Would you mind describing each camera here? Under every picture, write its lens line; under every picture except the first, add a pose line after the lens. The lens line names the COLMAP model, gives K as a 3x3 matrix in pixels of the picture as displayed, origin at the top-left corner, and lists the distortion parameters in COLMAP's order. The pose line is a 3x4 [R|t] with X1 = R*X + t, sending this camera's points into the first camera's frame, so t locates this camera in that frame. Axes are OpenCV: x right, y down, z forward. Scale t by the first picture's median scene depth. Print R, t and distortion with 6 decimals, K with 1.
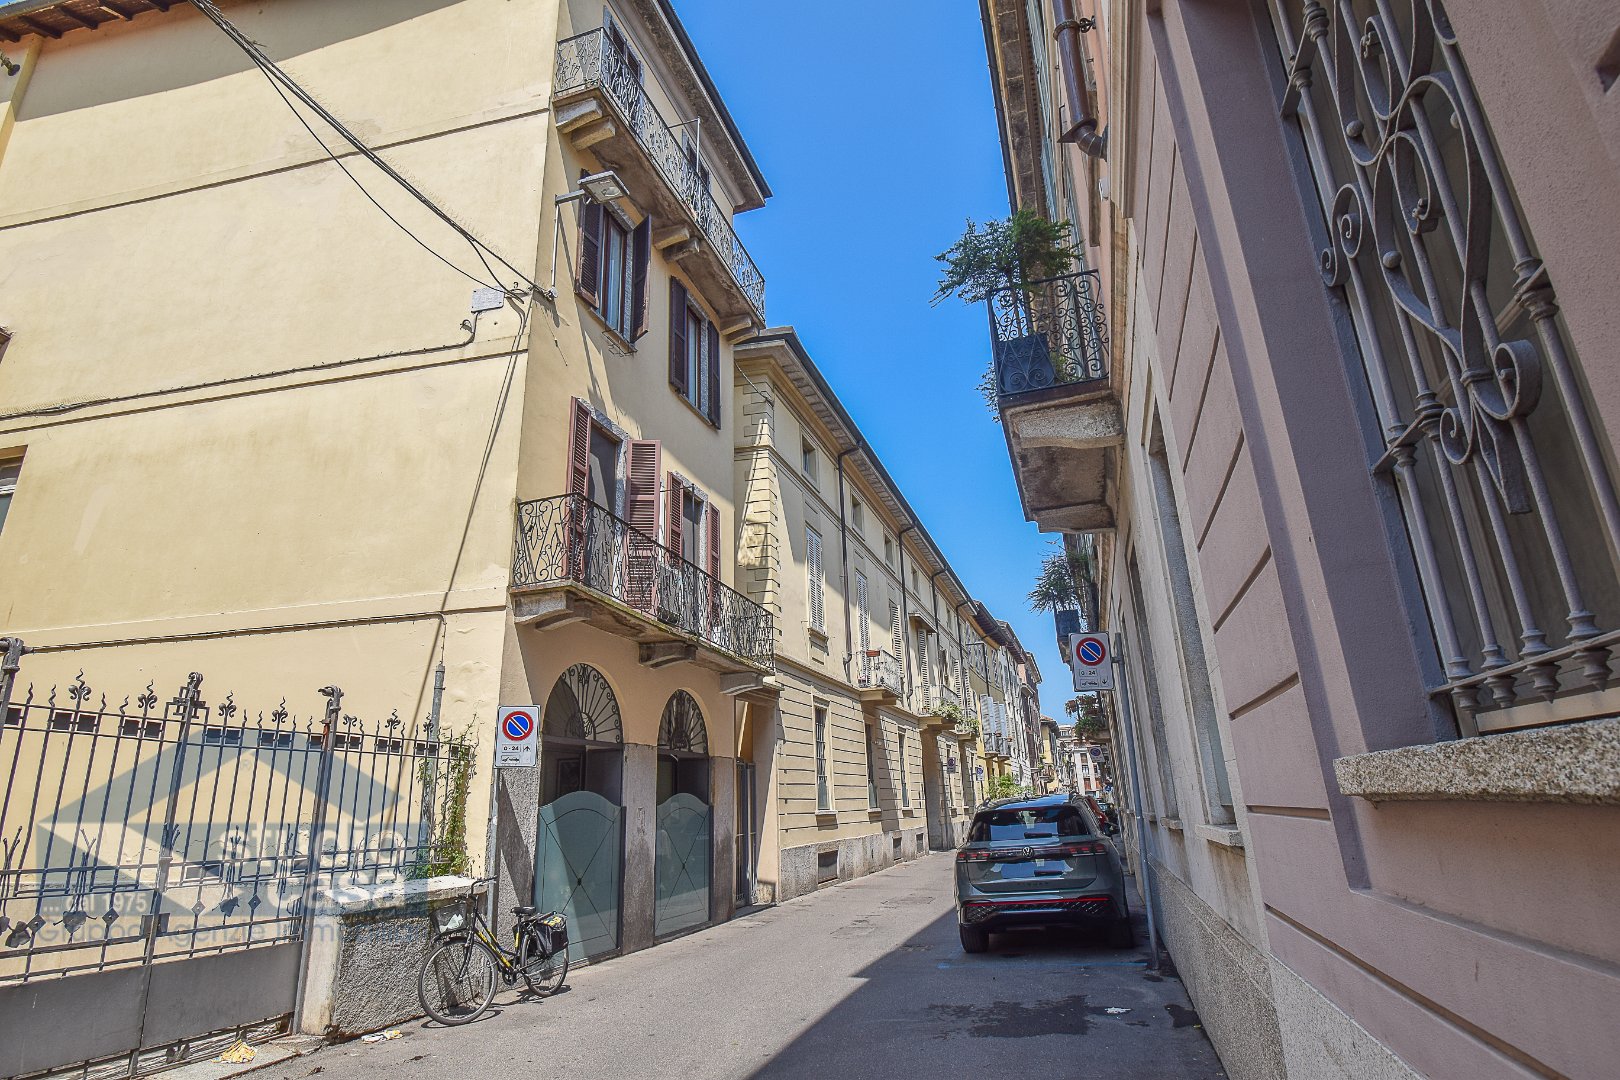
lens RADIAL K [[847.2, 0, 810.0], [0, 847.2, 540.0], [0, 0, 1]] dist [0.004279, -0.022941]
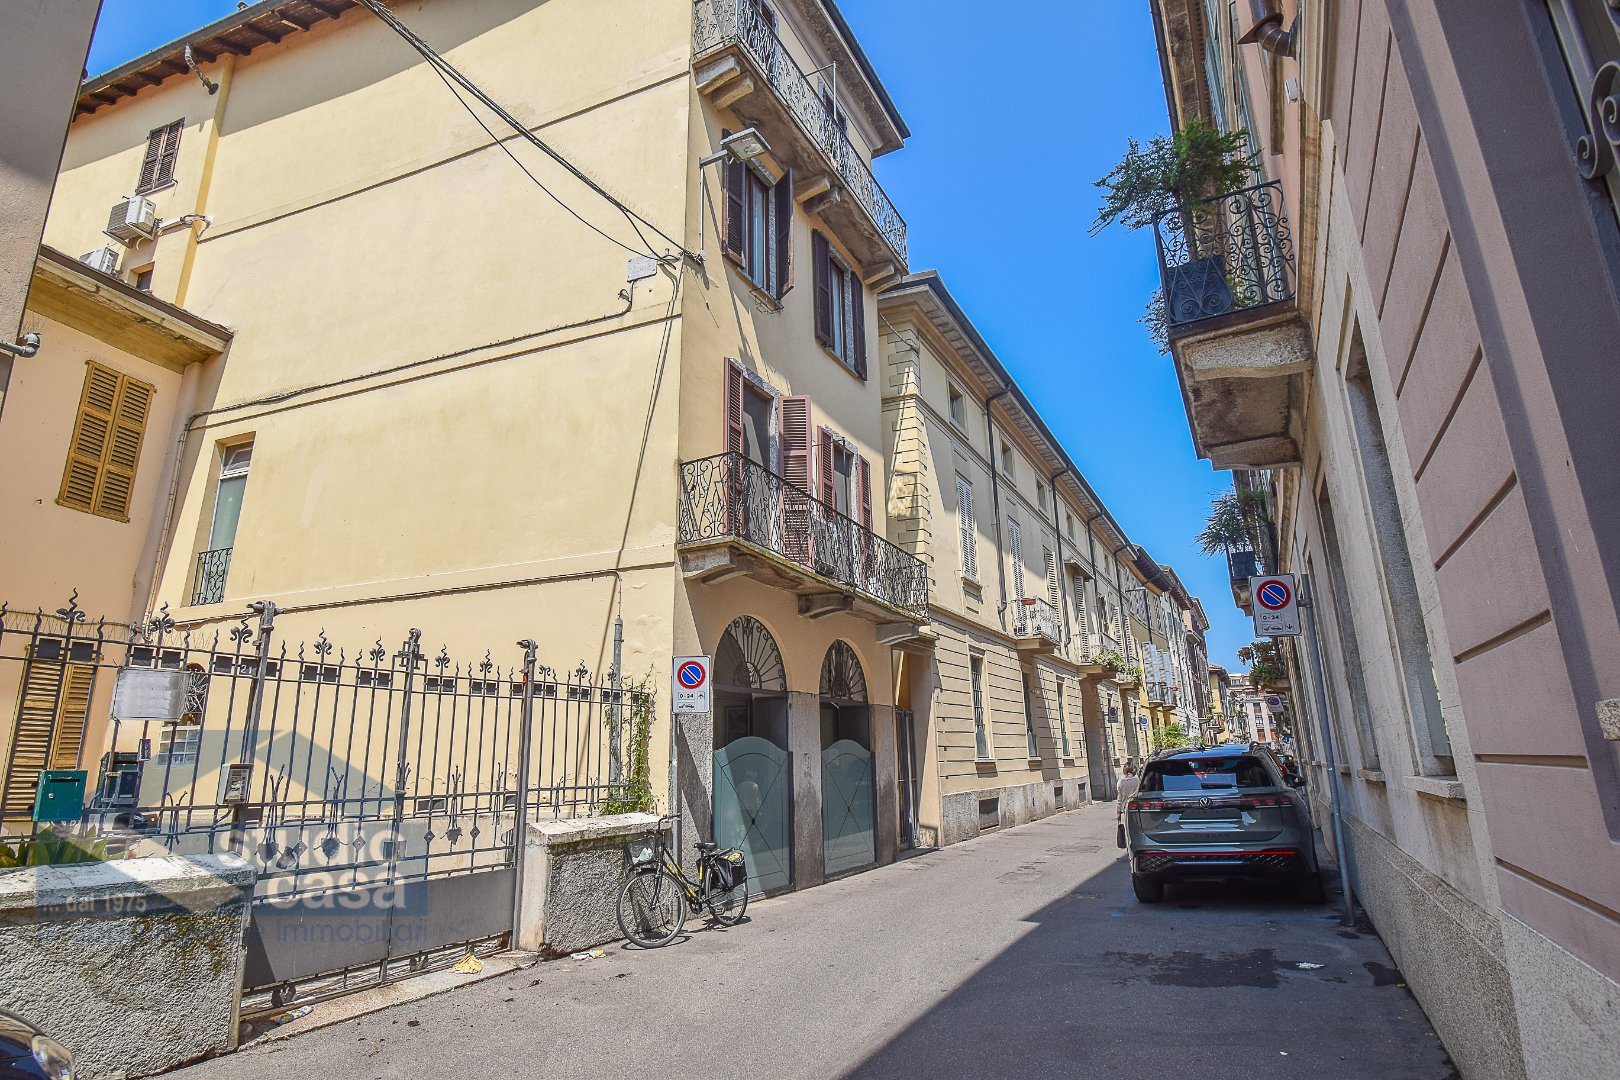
lens RADIAL K [[847.2, 0, 810.0], [0, 847.2, 540.0], [0, 0, 1]] dist [0.004279, -0.022941]
pose [[0.985300, -0.029521, -0.168260, -0.014500], [0.039058, 0.997795, 0.053656, 0.000450], [0.166305, -0.059440, 0.984281, -0.005355]]
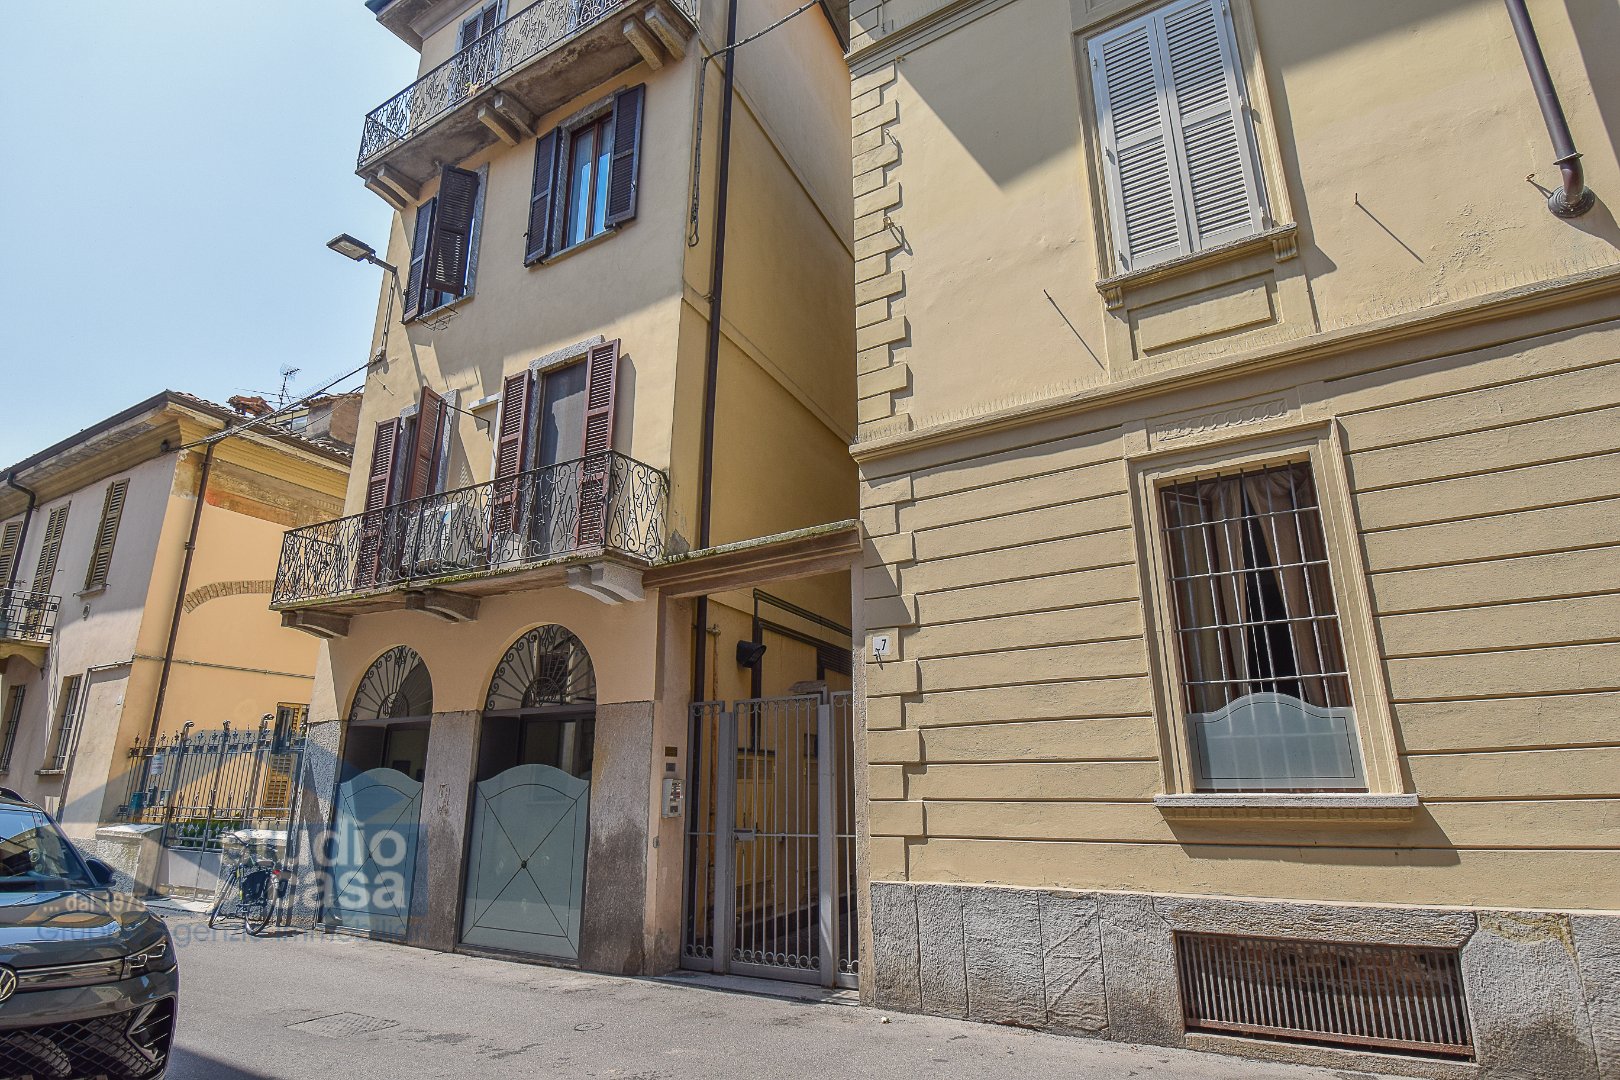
lens RADIAL K [[866.4, 0, 829.2], [0, 866.4, 539.2], [0, 0, 1]] dist [0.013888, -0.025862]
pose [[-0.234520, -0.234531, -0.943396, 0.711046], [0.306778, 0.903014, -0.300755, 0.568898], [0.922436, -0.359946, -0.139825, 1.875741]]
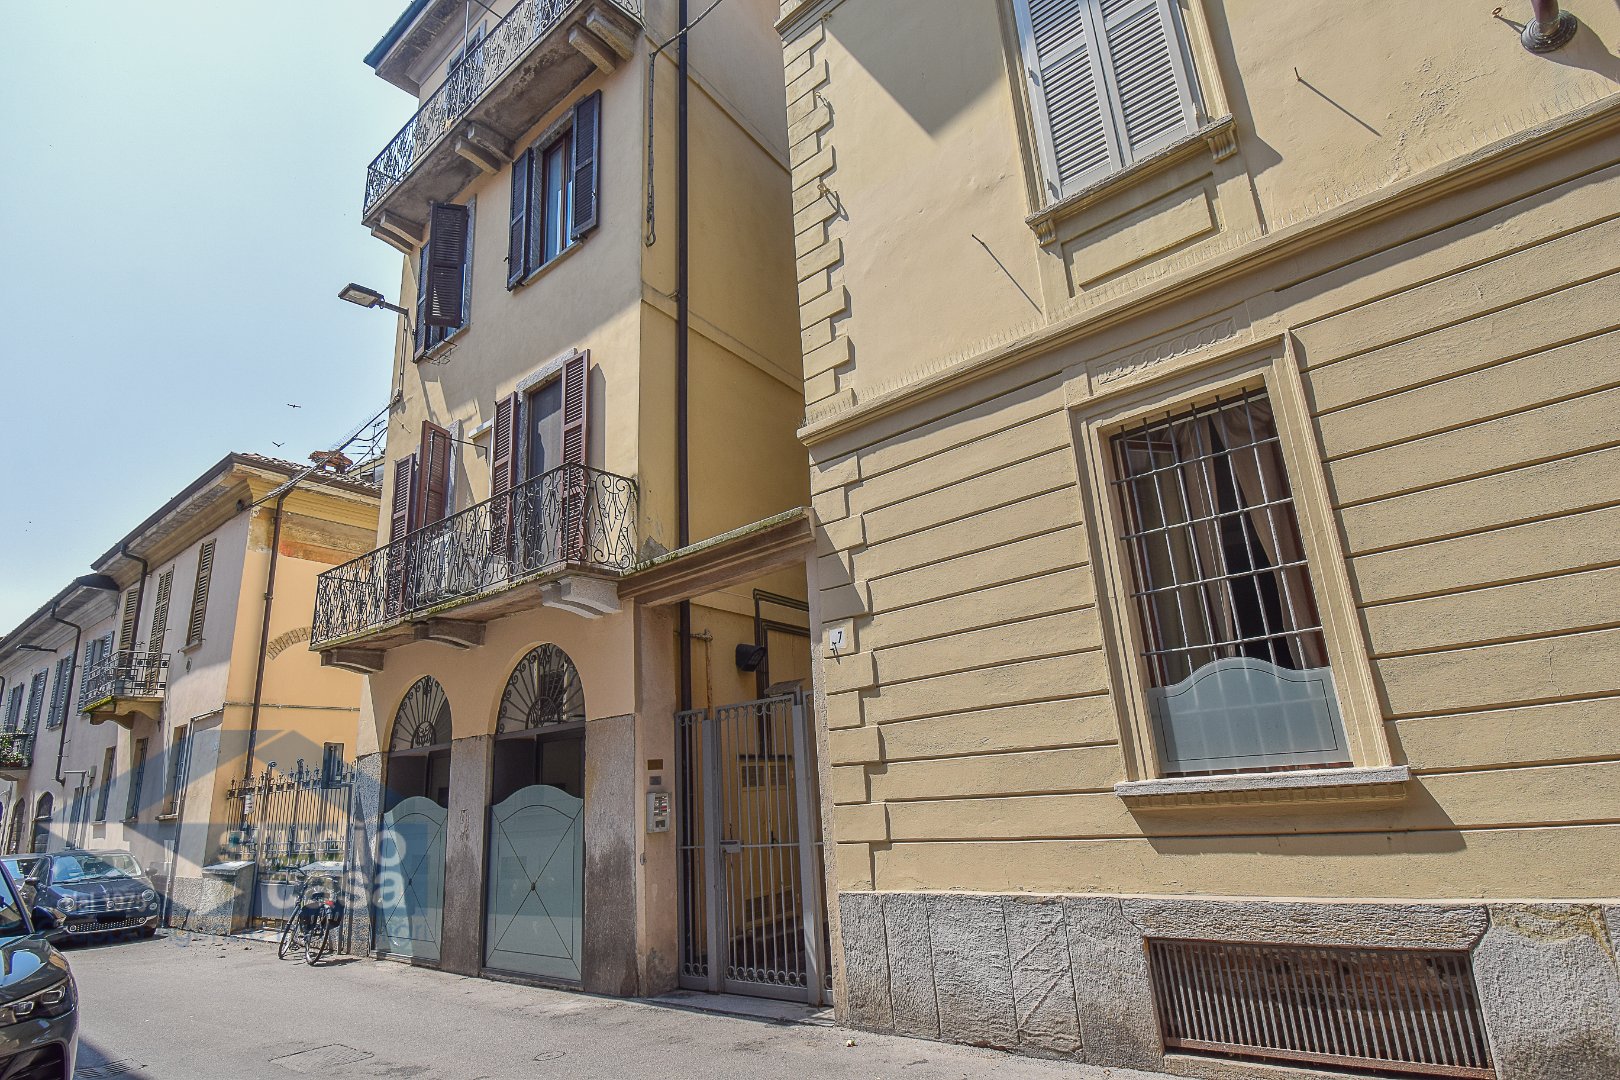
lens RADIAL K [[866.4, 0, 829.2], [0, 866.4, 539.2], [0, 0, 1]] dist [0.013888, -0.025862]
pose [[-0.374487, -0.203056, -0.904725, 0.619337], [0.351628, 0.871745, -0.341201, 0.608606], [0.857973, -0.445902, -0.255057, 1.993198]]
